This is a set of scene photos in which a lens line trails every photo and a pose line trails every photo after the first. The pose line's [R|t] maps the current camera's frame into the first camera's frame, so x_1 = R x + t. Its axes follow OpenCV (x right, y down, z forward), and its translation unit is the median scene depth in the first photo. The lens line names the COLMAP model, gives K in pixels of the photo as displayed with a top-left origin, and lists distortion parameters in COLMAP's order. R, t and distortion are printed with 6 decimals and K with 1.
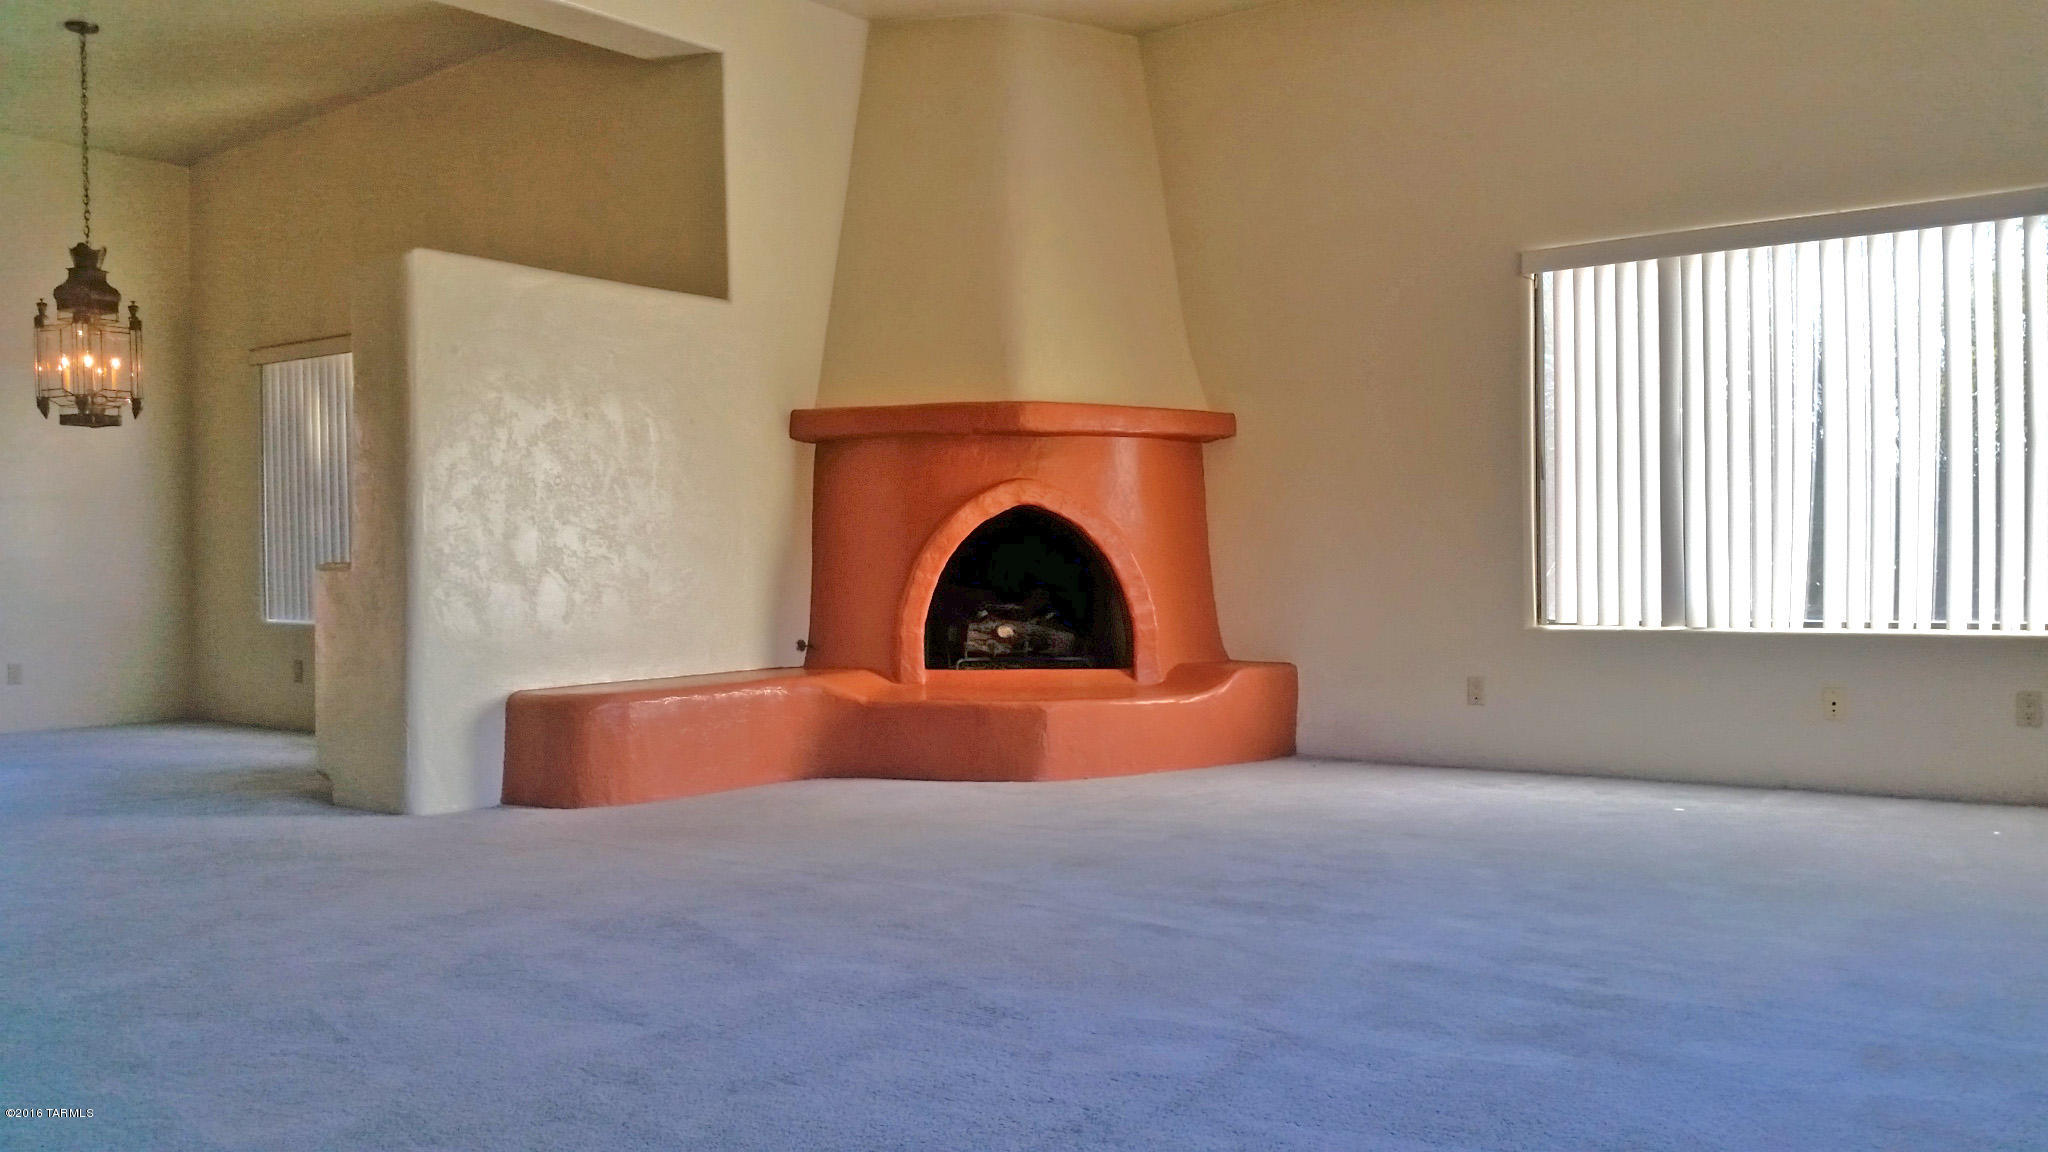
lens RADIAL K [[1651.7, 0, 1045.7], [0, 1651.7, 580.1], [0, 0, 1]] dist [0.160152, -0.345868]
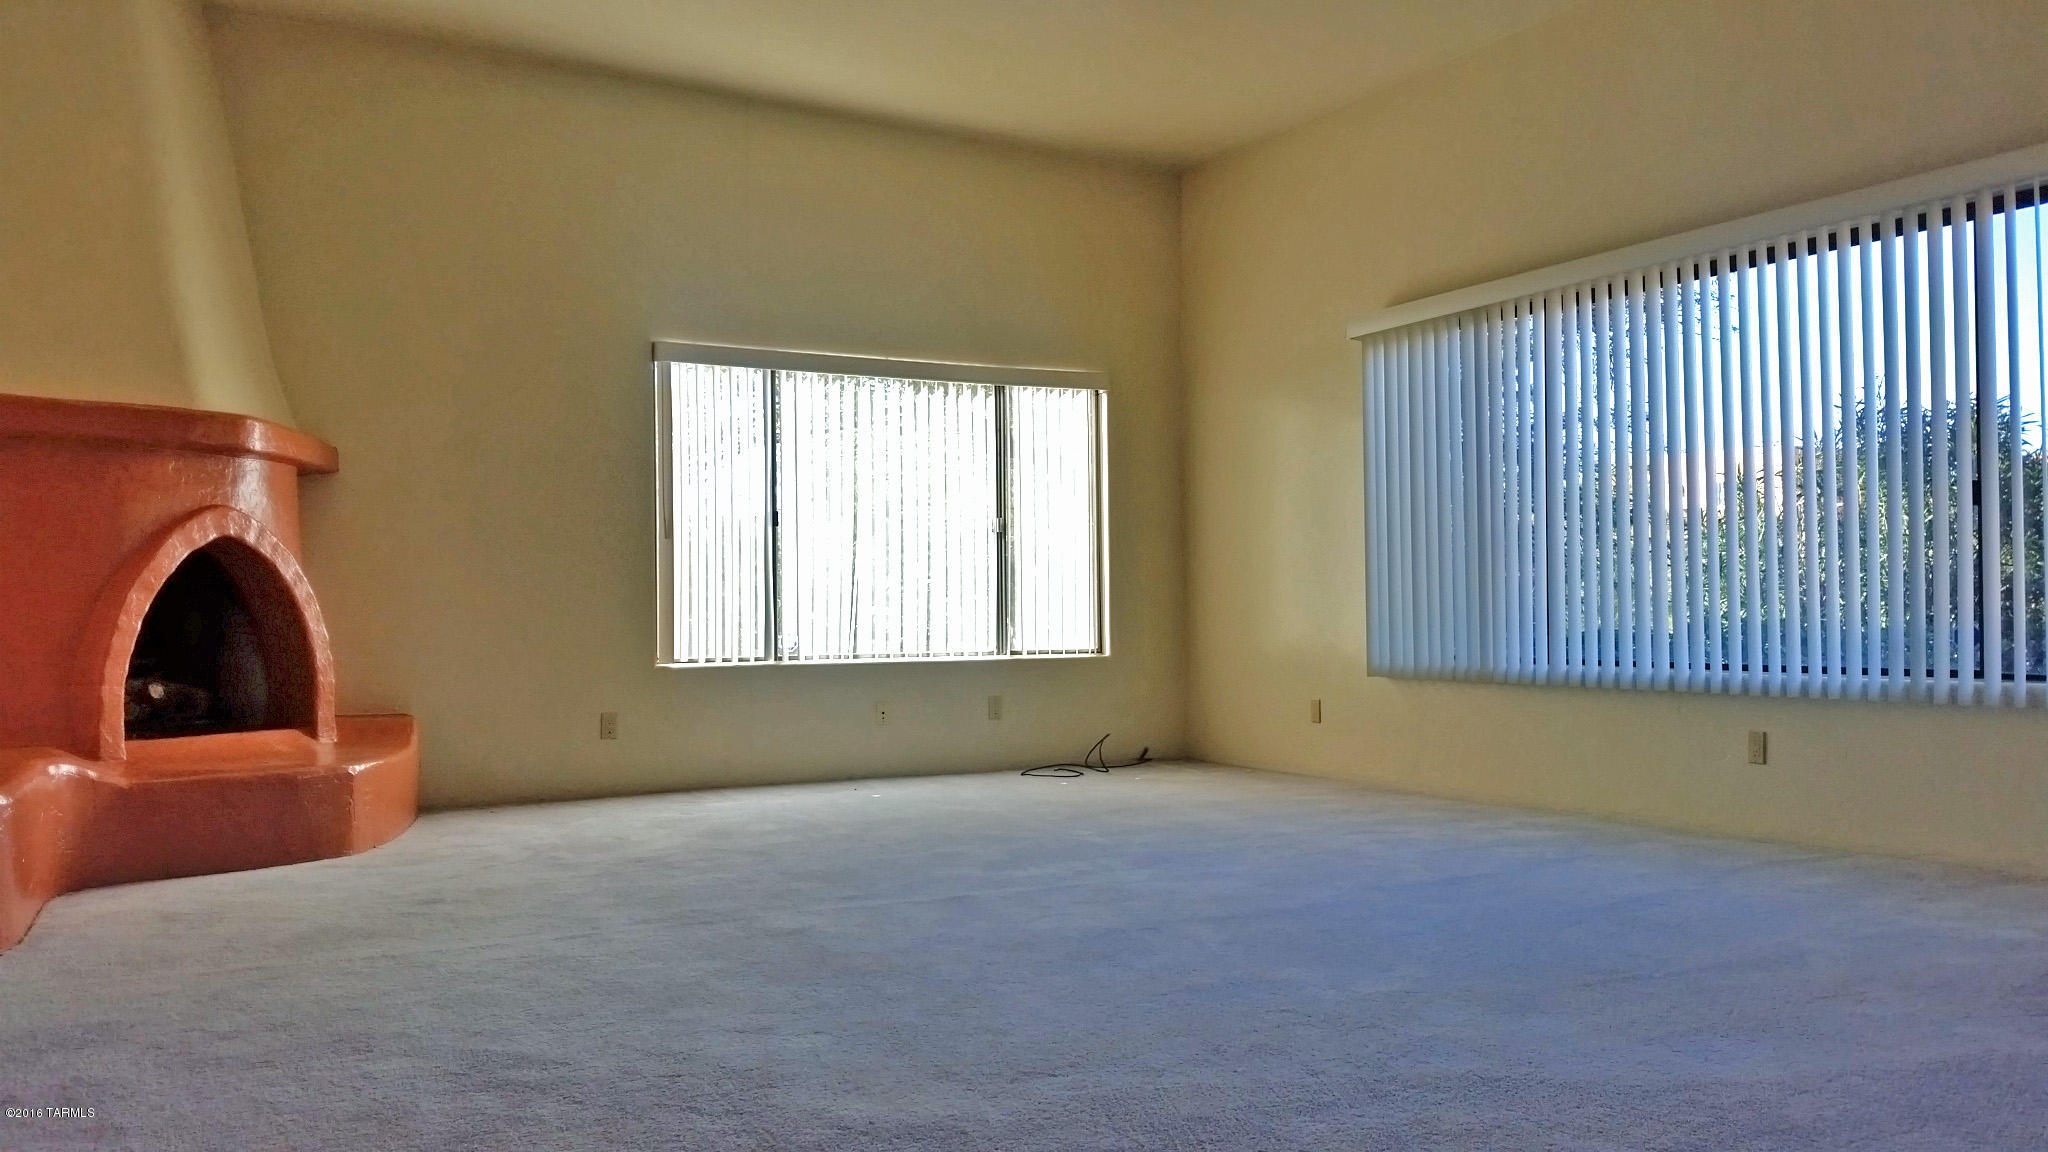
lens RADIAL K [[1651.7, 0, 1045.7], [0, 1651.7, 580.1], [0, 0, 1]] dist [0.160152, -0.345868]
pose [[0.396138, 0.025148, 0.917846, -0.657321], [0.006068, 0.999531, -0.030005, 0.004869], [-0.918171, 0.017455, 0.395800, 0.299267]]
